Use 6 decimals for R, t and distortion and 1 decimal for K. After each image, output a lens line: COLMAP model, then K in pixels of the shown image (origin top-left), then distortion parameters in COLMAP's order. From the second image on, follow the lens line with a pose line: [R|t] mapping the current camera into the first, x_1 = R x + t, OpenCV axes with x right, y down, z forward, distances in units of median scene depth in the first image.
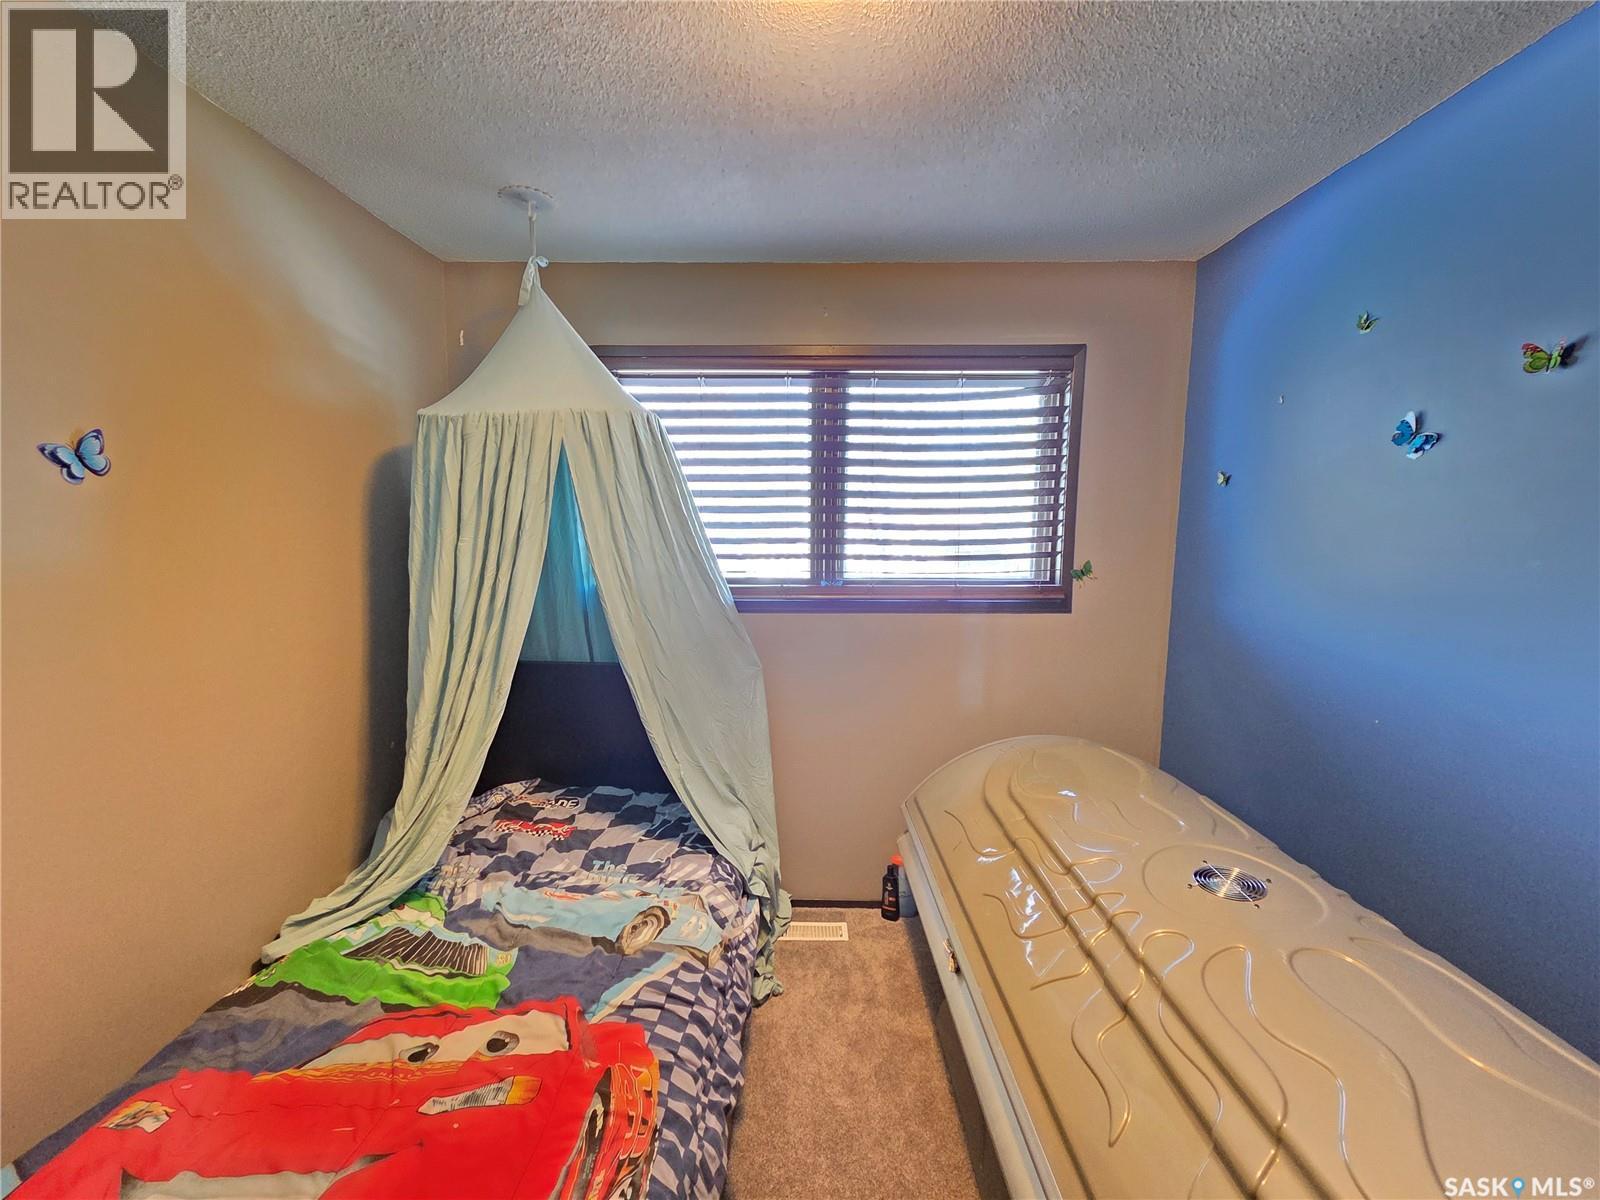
lens RADIAL K [[647.3, 0, 791.8], [0, 647.3, 597.4], [0, 0, 1]] dist [0.006159, -0.000318]
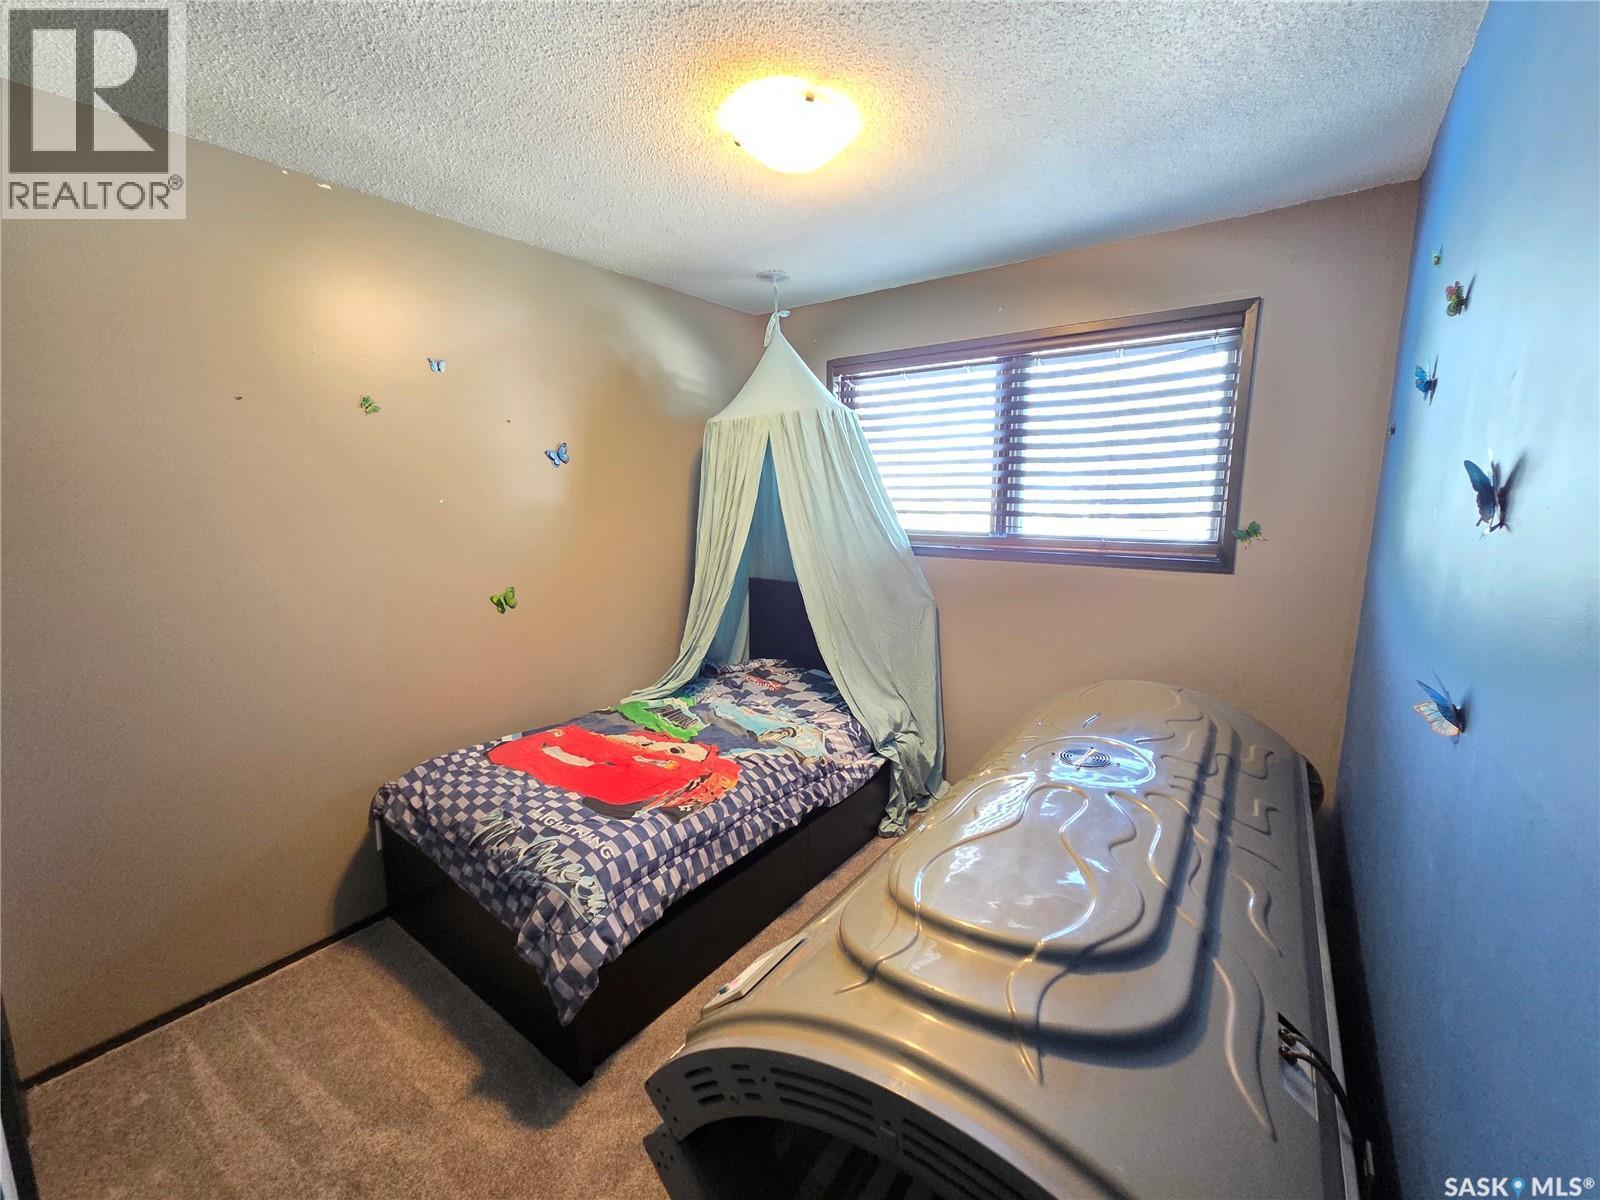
lens RADIAL K [[647.3, 0, 808.3], [0, 647.3, 599.2], [0, 0, 1]] dist [0.006159, -0.000318]
pose [[0.816751, 0.088011, -0.570239, 0.590279], [-0.065901, 0.996060, 0.059343, 0.057958], [0.573215, -0.010889, 0.819333, -0.225791]]
